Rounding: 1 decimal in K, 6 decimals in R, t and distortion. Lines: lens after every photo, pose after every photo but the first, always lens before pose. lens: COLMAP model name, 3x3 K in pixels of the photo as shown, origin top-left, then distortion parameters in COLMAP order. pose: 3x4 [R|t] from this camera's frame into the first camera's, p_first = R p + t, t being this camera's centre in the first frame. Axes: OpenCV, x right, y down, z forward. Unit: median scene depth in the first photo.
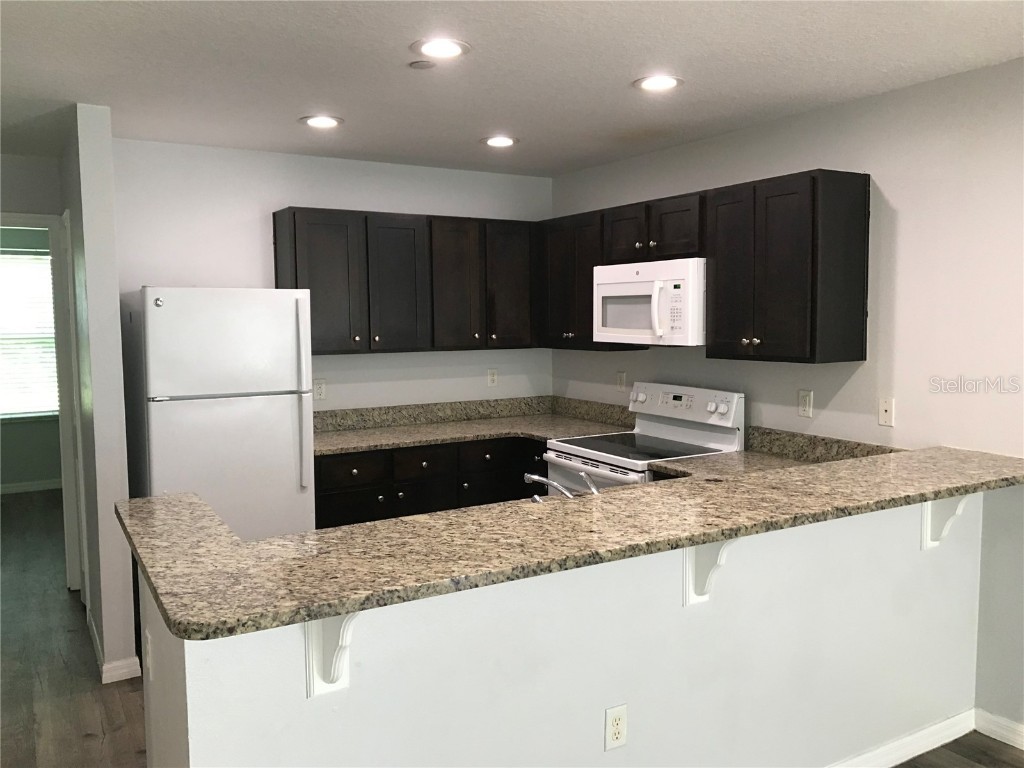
lens RADIAL K [[830.9, 0, 512.0], [0, 830.9, 384.0], [0, 0, 1]] dist [0.061860, -0.080619]
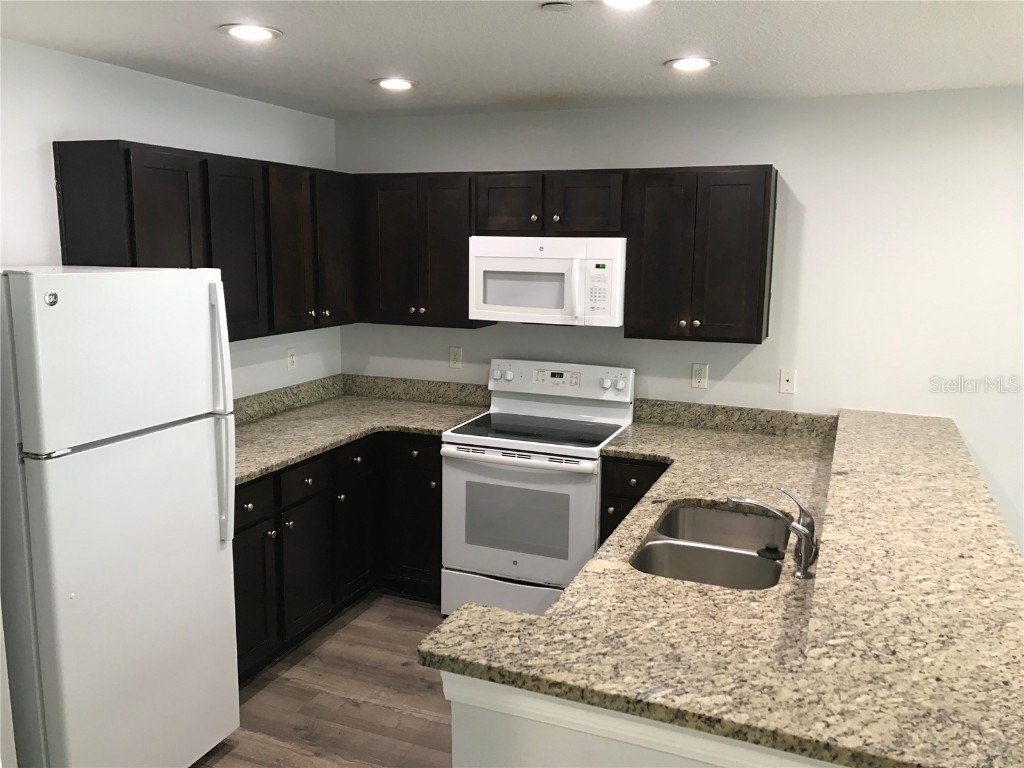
lens RADIAL K [[830.9, 0, 512.0], [0, 830.9, 384.0], [0, 0, 1]] dist [0.061860, -0.080619]
pose [[0.799913, -0.084372, 0.594155, -0.454118], [0.034885, 0.994931, 0.094317, -0.071208], [-0.599101, -0.054718, 0.798802, 0.259075]]
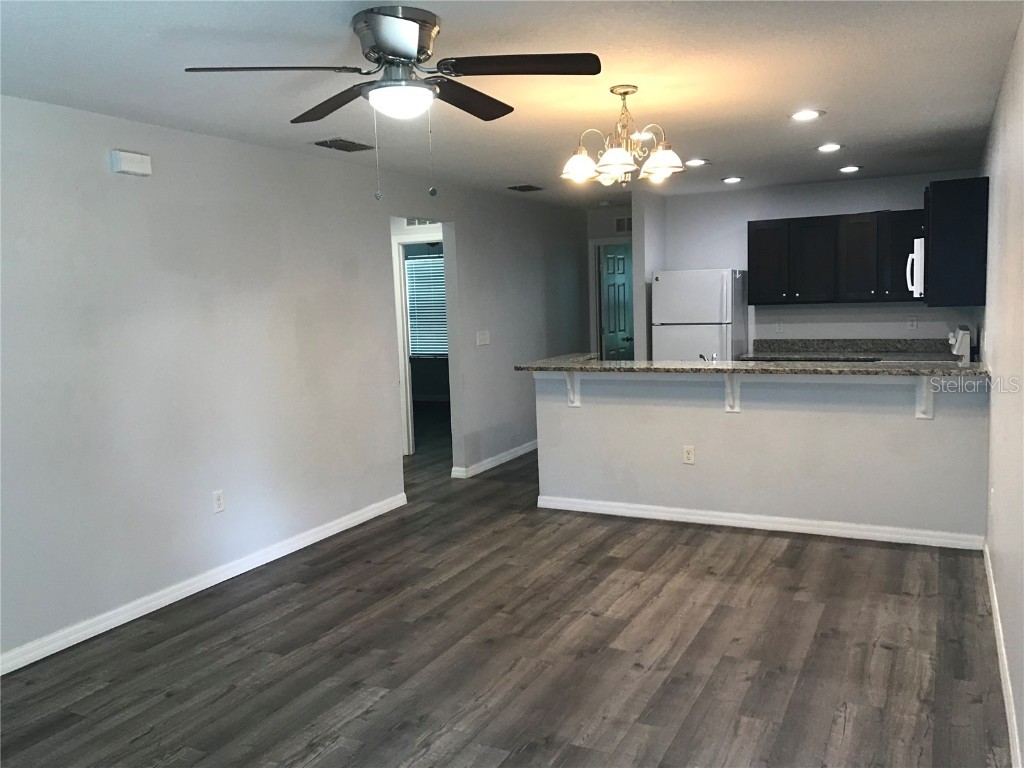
lens RADIAL K [[830.9, 0, 512.0], [0, 830.9, 384.0], [0, 0, 1]] dist [0.061860, -0.080619]
pose [[0.545040, 0.083592, -0.834232, 1.031778], [-0.045114, 0.996500, 0.070377, 0.032733], [0.837195, -0.000723, 0.546904, -0.419476]]
